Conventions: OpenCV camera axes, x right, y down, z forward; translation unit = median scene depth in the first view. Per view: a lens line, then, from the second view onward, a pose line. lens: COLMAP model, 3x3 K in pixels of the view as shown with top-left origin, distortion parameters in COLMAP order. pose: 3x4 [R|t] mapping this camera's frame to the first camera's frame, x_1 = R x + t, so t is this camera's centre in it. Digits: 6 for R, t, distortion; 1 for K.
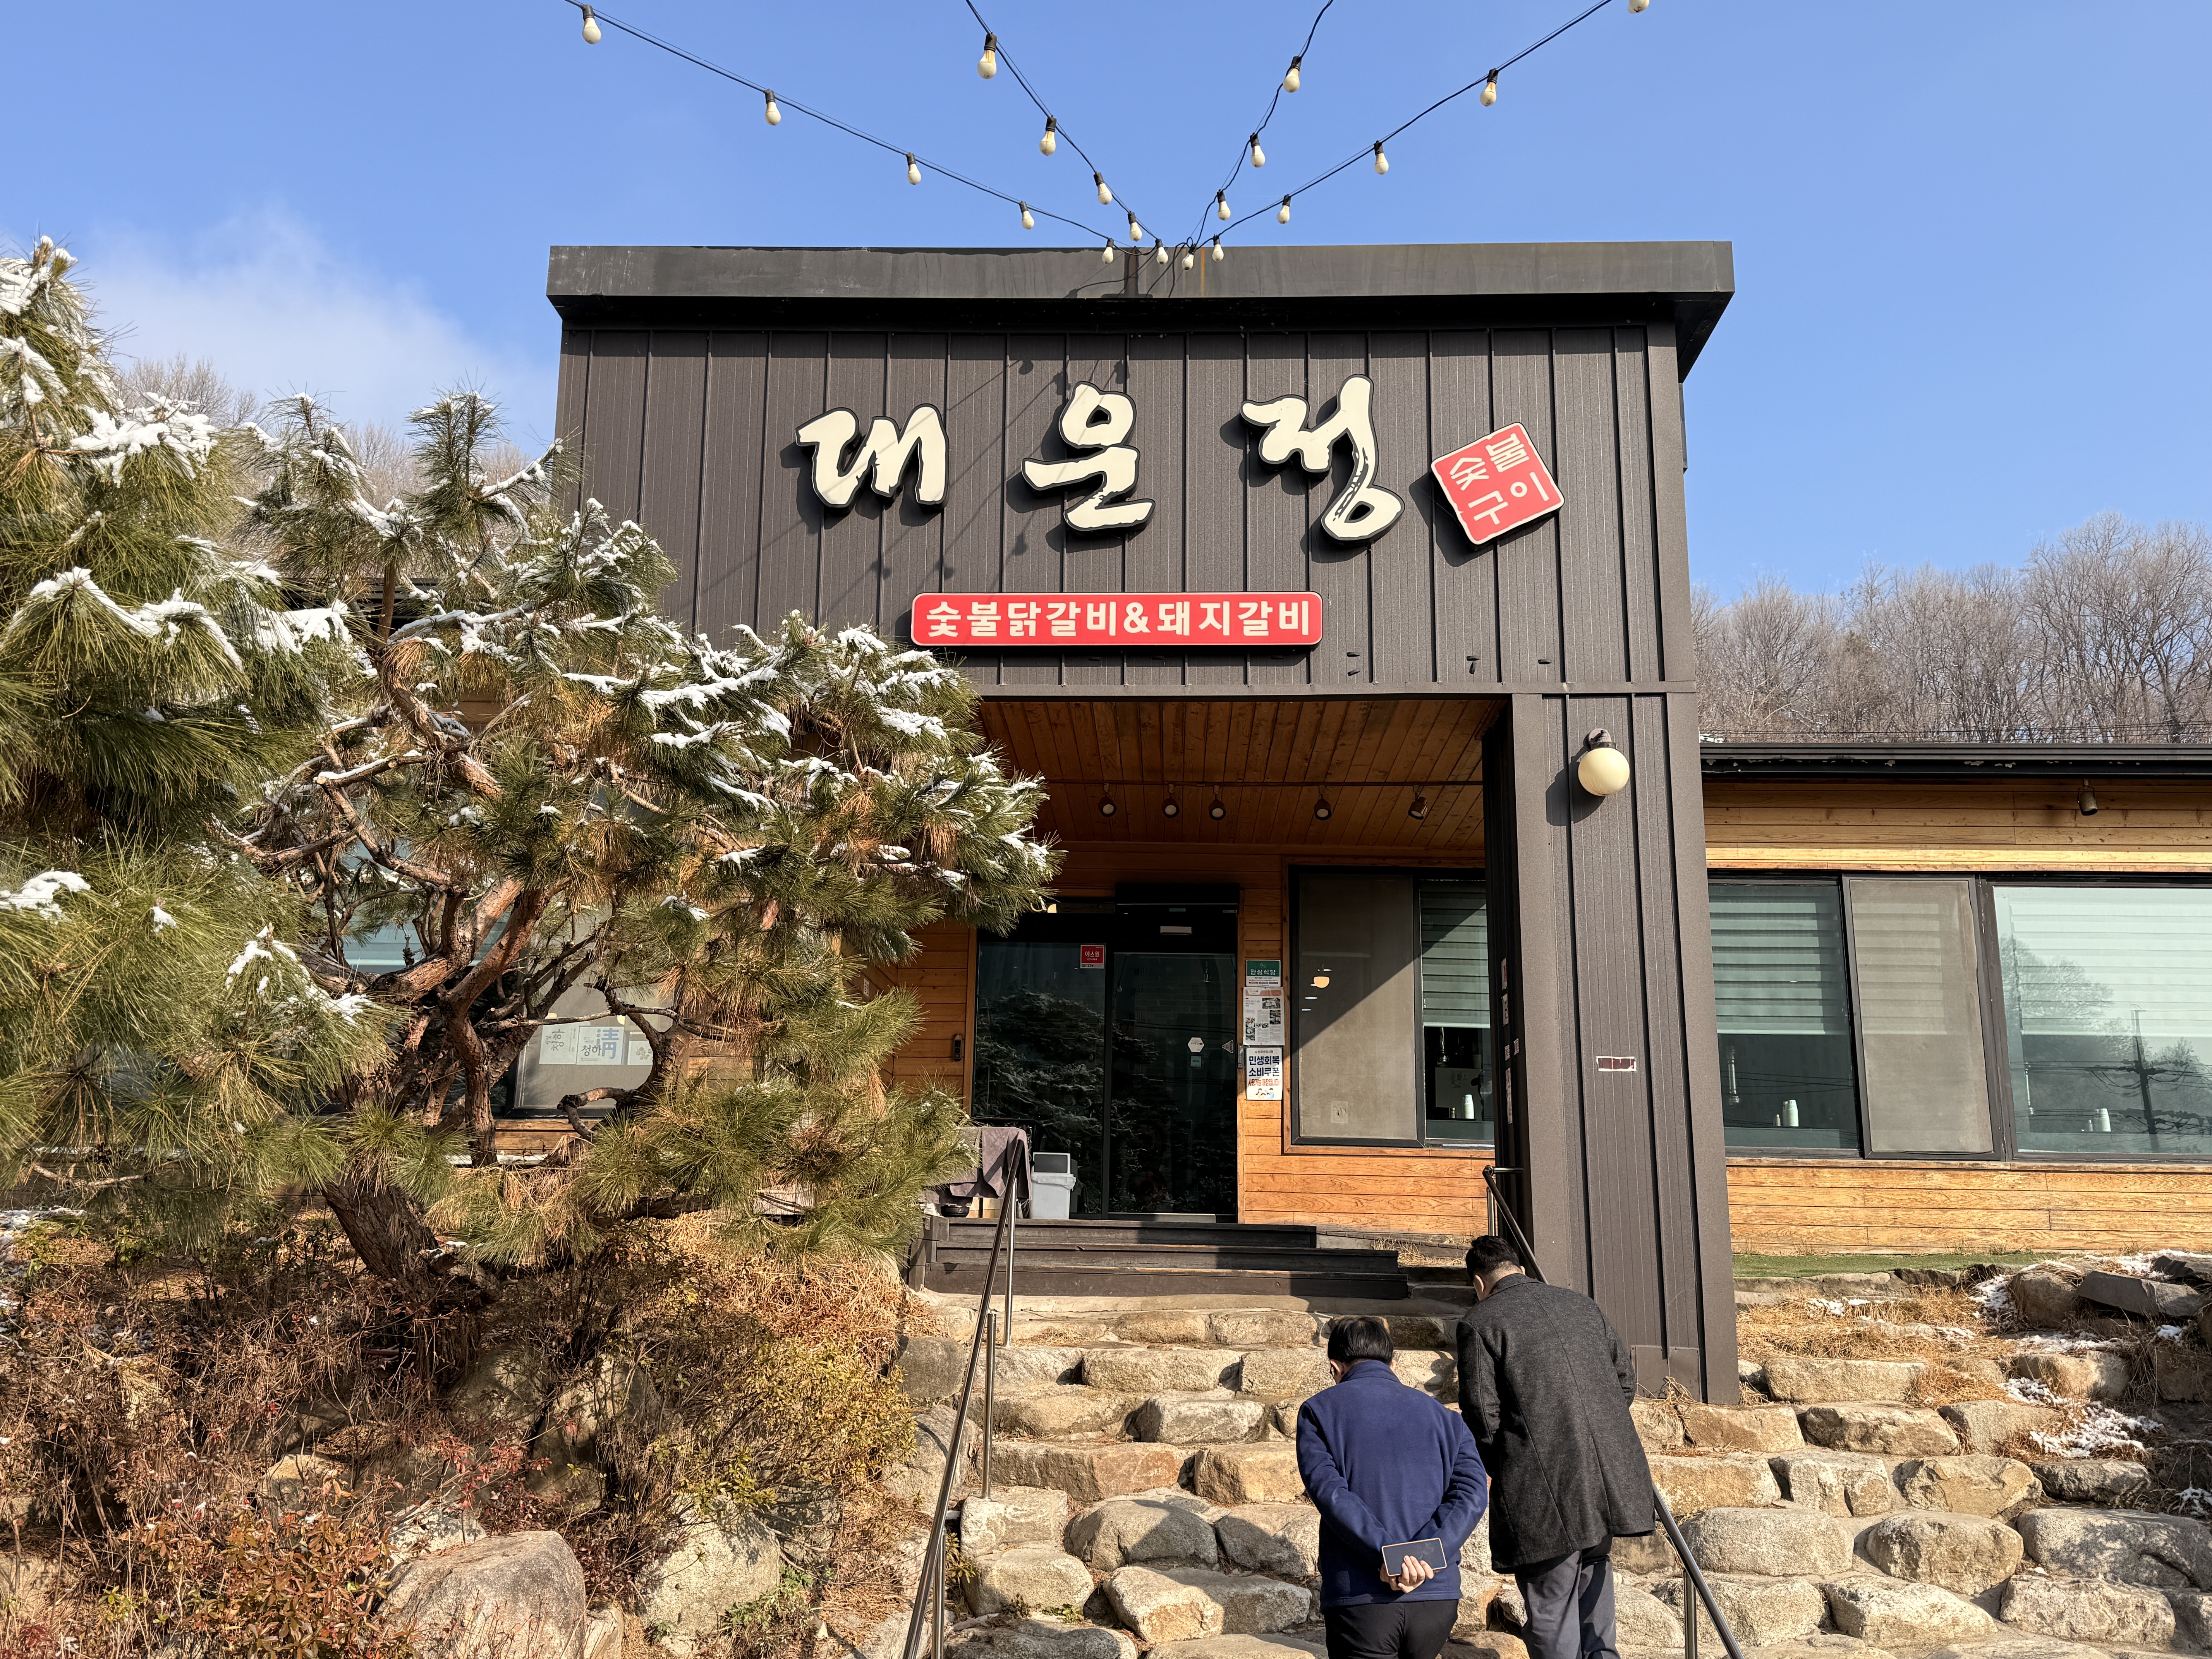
lens RADIAL K [[1862.7, 0, 1102.0], [0, 1862.7, 849.1], [0, 0, 1]] dist [0.131148, -0.121506]
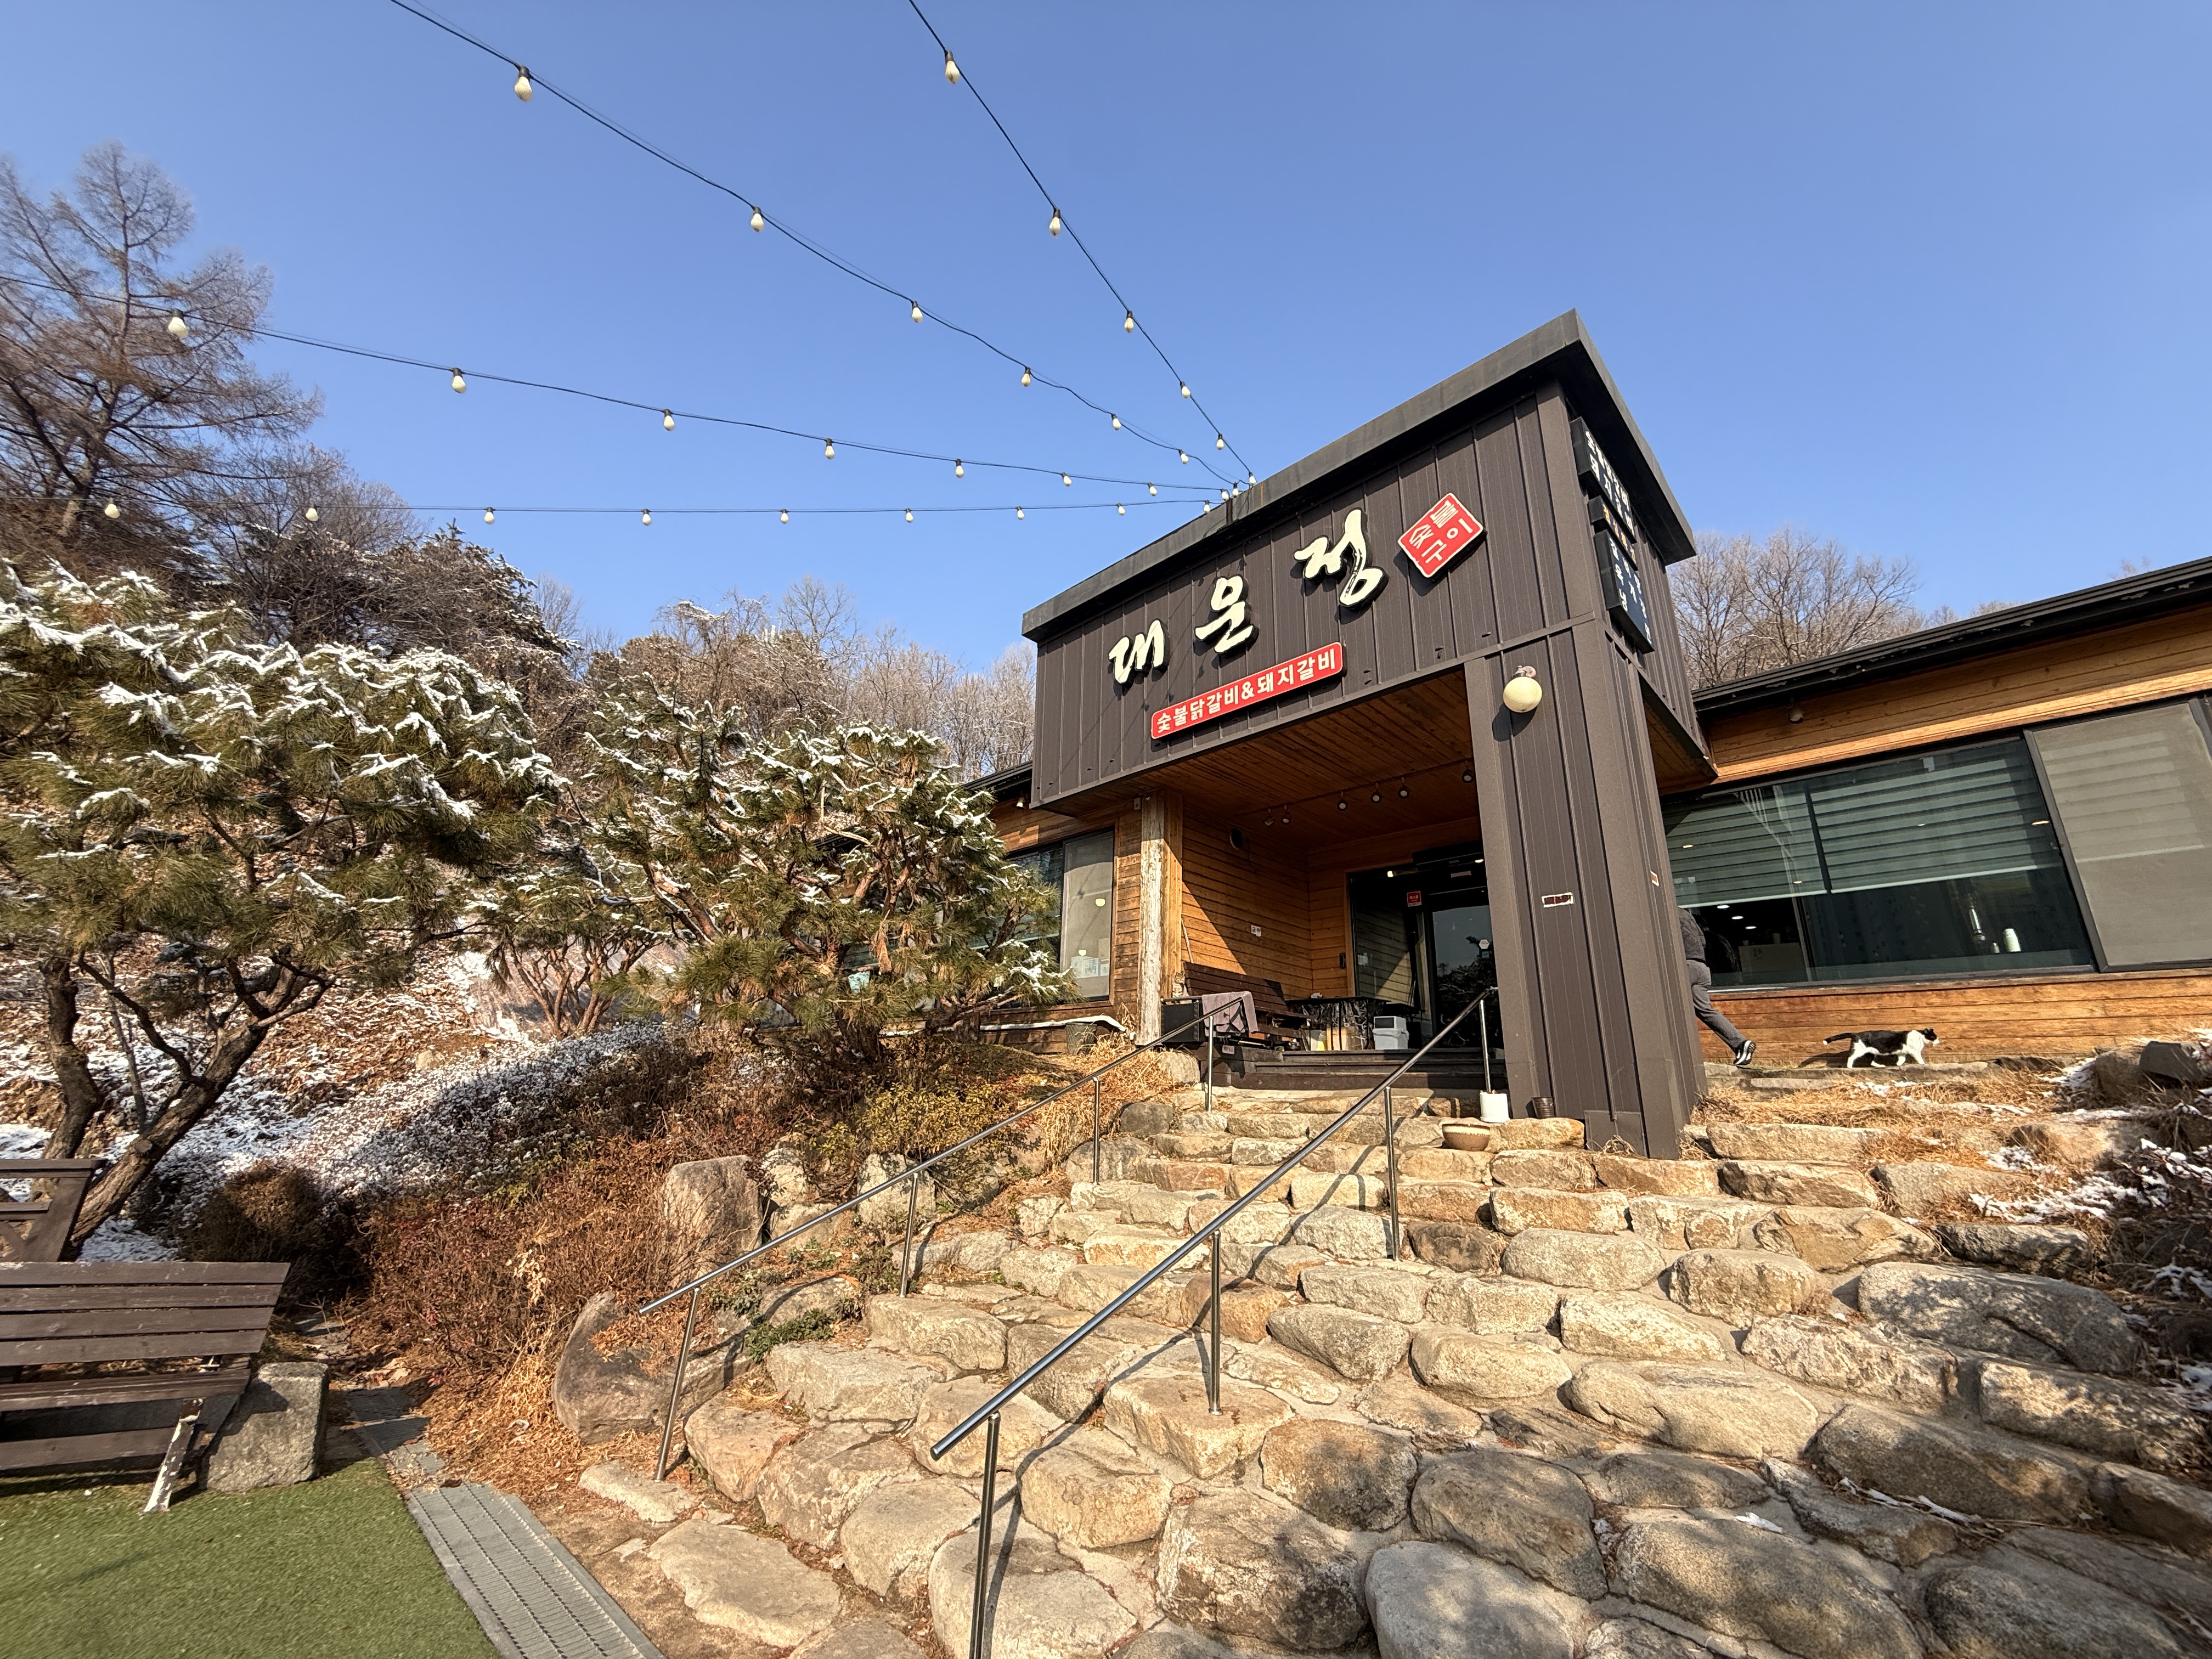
lens RADIAL K [[881.0, 0, 1106.0], [0, 881.0, 829.5], [0, 0, 1]] dist [-0.000622, 0.004089]
pose [[0.723102, -0.198825, -0.661507, 0.444054], [0.125228, 0.979542, -0.157526, 0.117971], [0.679295, 0.031068, 0.733208, 0.307128]]
